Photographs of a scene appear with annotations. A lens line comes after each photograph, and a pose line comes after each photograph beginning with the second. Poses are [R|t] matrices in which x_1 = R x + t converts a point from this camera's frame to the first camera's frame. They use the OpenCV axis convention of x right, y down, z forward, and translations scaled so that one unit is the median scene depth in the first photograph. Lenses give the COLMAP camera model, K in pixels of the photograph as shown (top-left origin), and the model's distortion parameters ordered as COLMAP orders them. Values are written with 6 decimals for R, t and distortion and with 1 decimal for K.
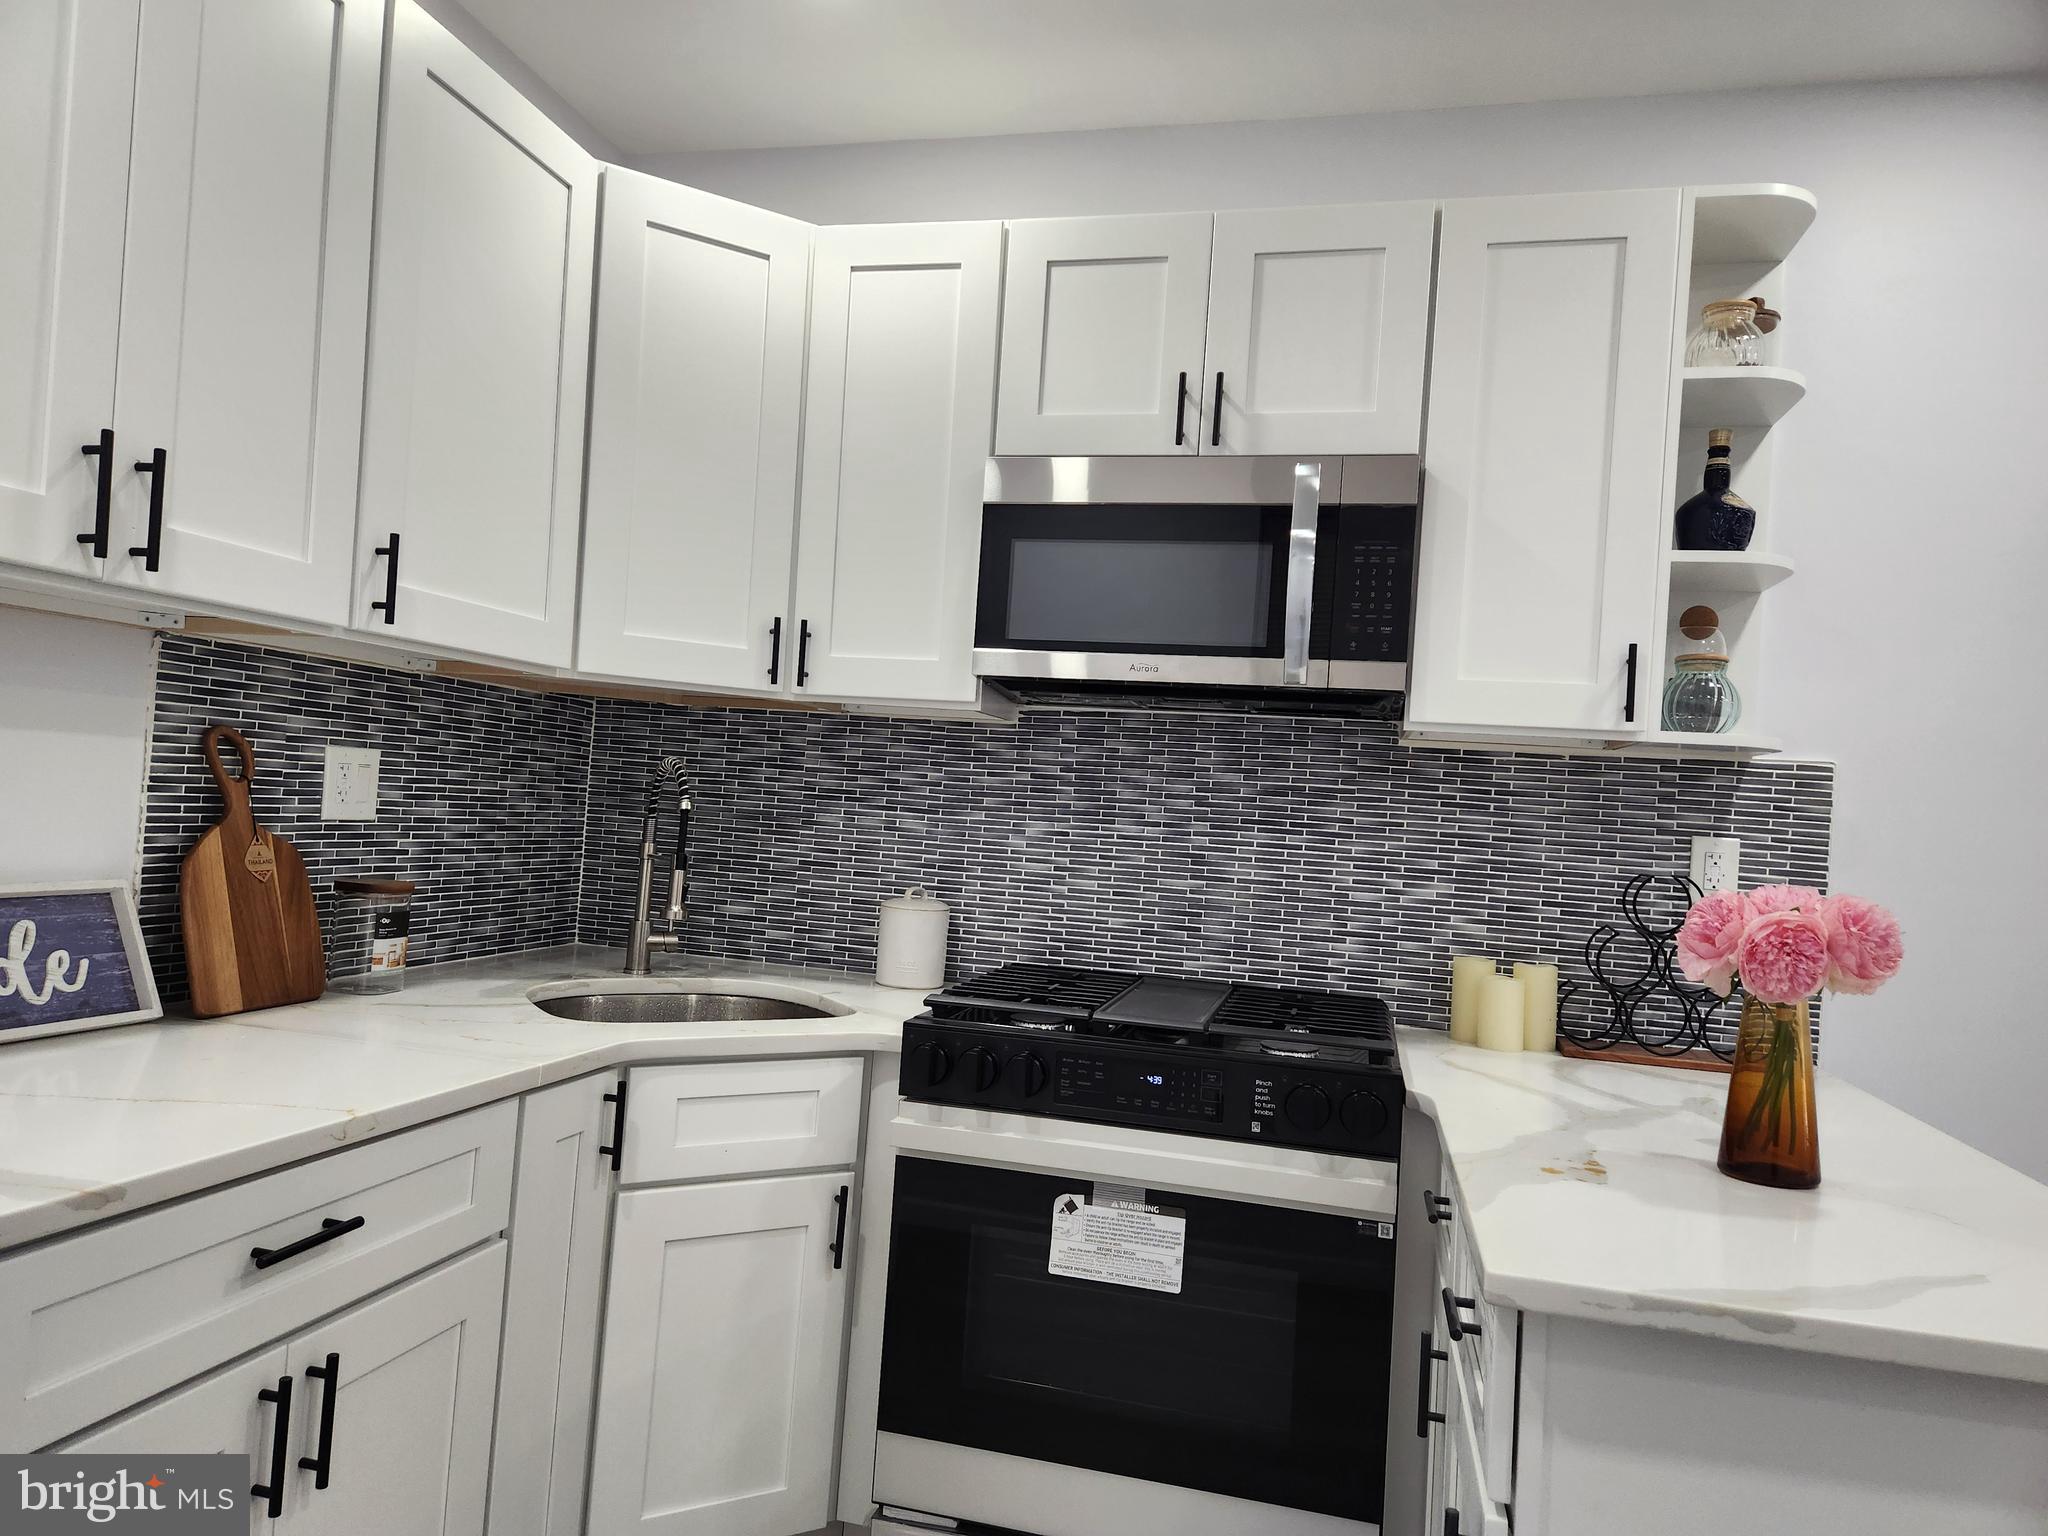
lens RADIAL K [[1362.5, 0, 1016.7], [0, 1362.5, 780.6], [0, 0, 1]] dist [0.104476, -0.098622]
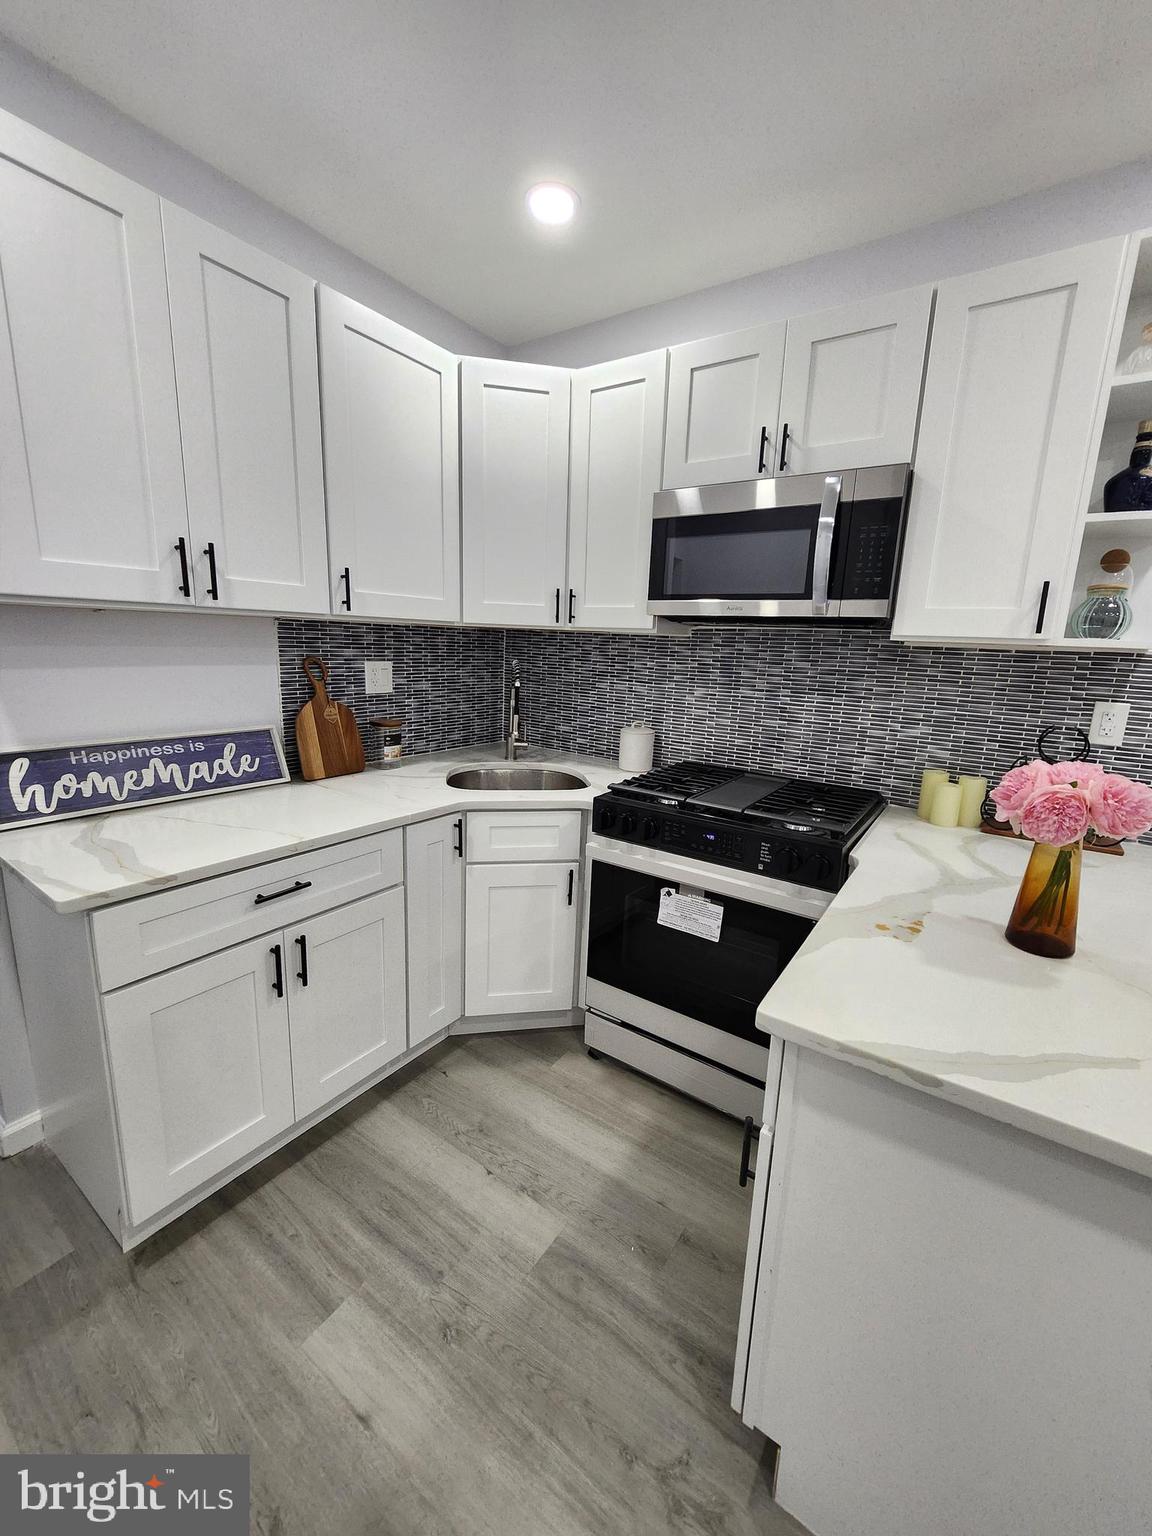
lens RADIAL K [[611.0, 0, 589.0], [0, 611.0, 767.2], [0, 0, 1]] dist [-0.002244, 0.000302]
pose [[0.939315, 0.042756, -0.340382, 0.193561], [0.026882, 0.979978, 0.197281, -0.041010], [0.342002, -0.194459, 0.919359, 0.157269]]
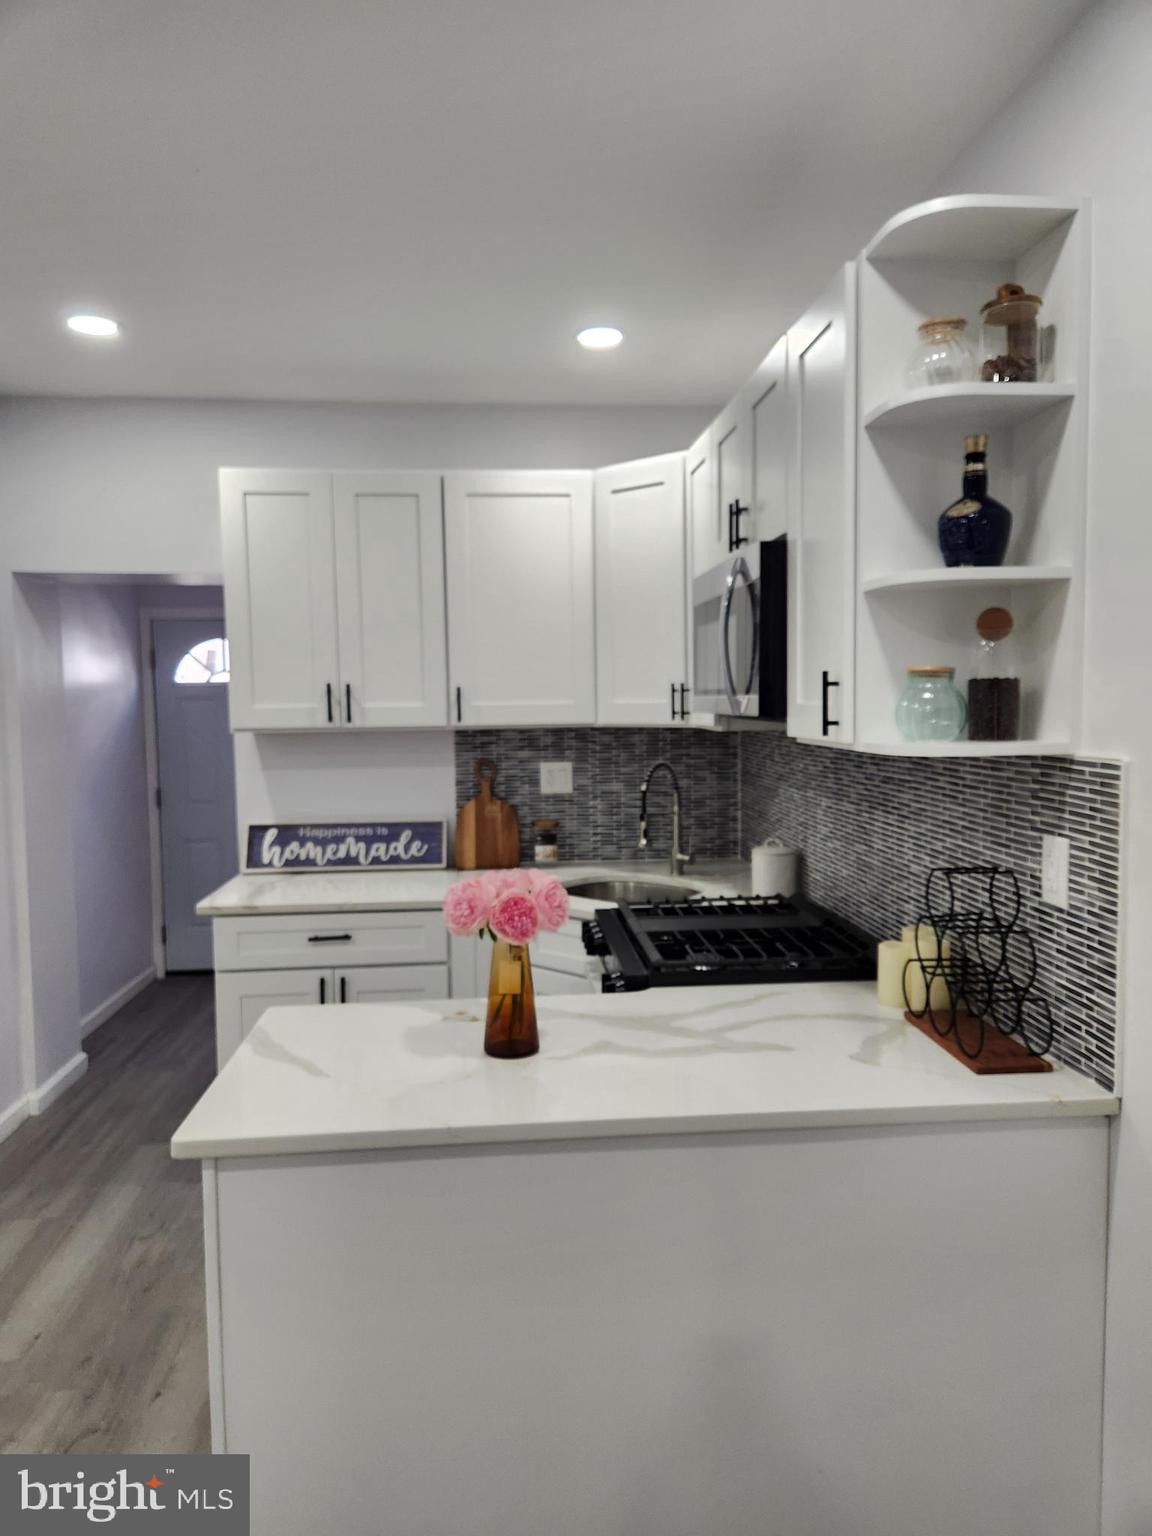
lens RADIAL K [[1035.5, 0, 580.2], [0, 1035.5, 766.5], [0, 0, 1]] dist [0.104391, -0.155034]
pose [[0.321191, -0.004272, -0.947005, 1.141316], [0.050605, 0.998638, 0.012659, -0.035566], [0.945661, -0.051989, 0.320970, 0.474010]]
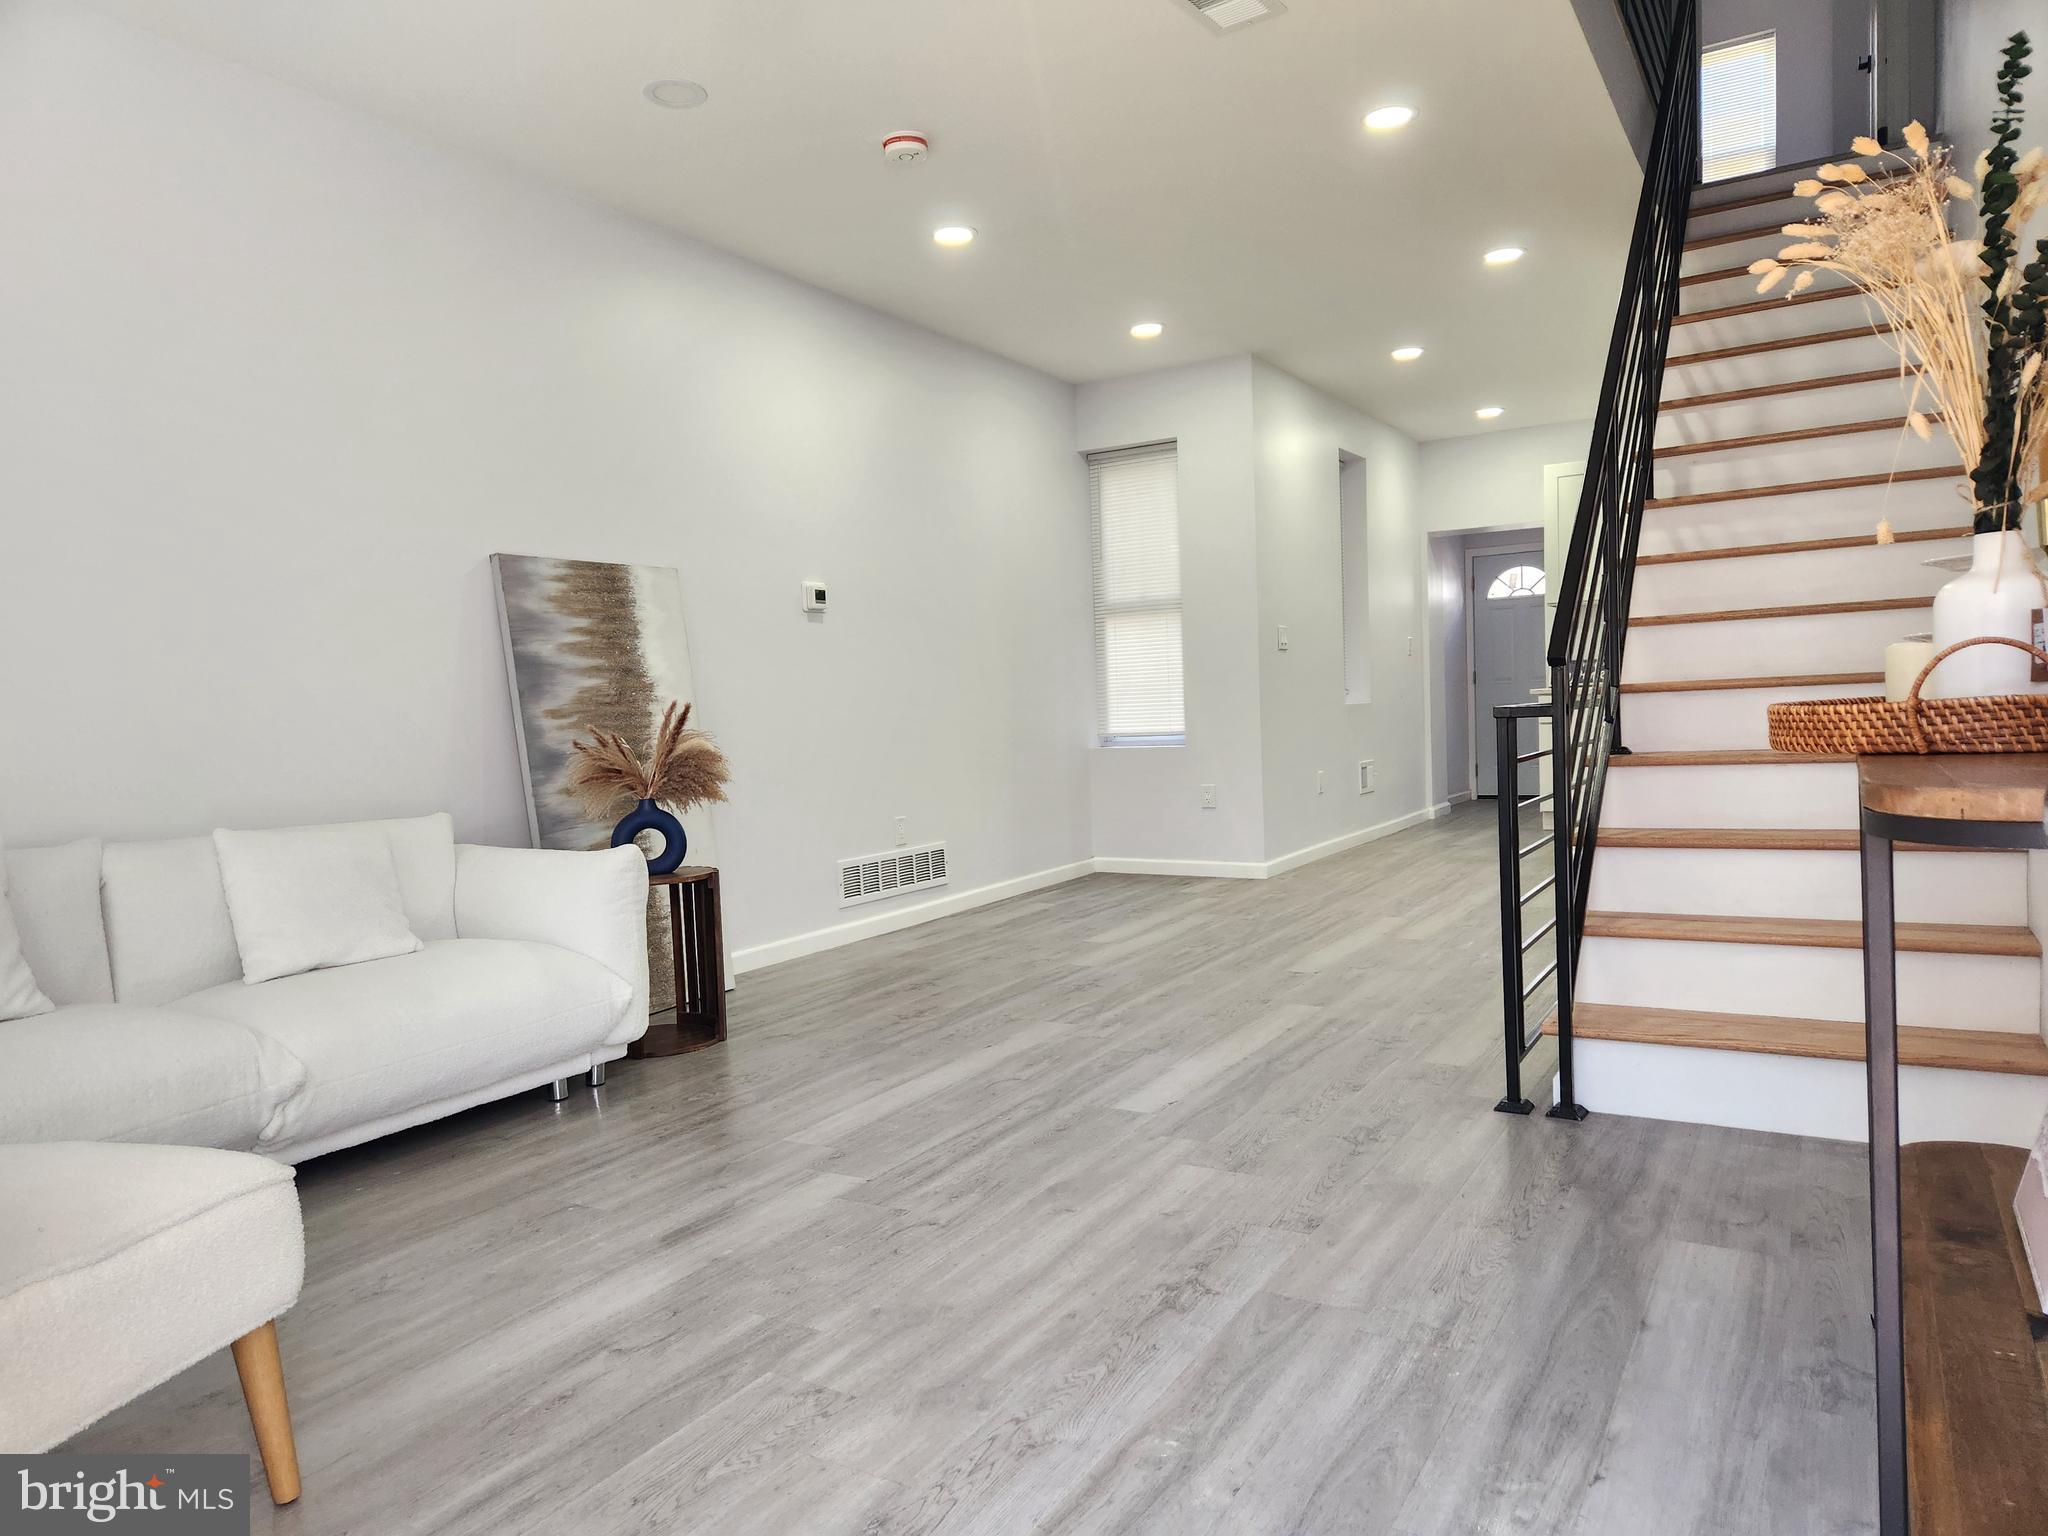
lens RADIAL K [[1369.7, 0, 1008.2], [0, 1369.7, 781.8], [0, 0, 1]] dist [0.084312, -0.069795]
pose [[-0.295941, 0.001838, -0.955204, 3.580505], [0.039101, 0.999183, -0.010191, 0.368276], [0.954406, -0.040365, -0.295771, 0.184670]]
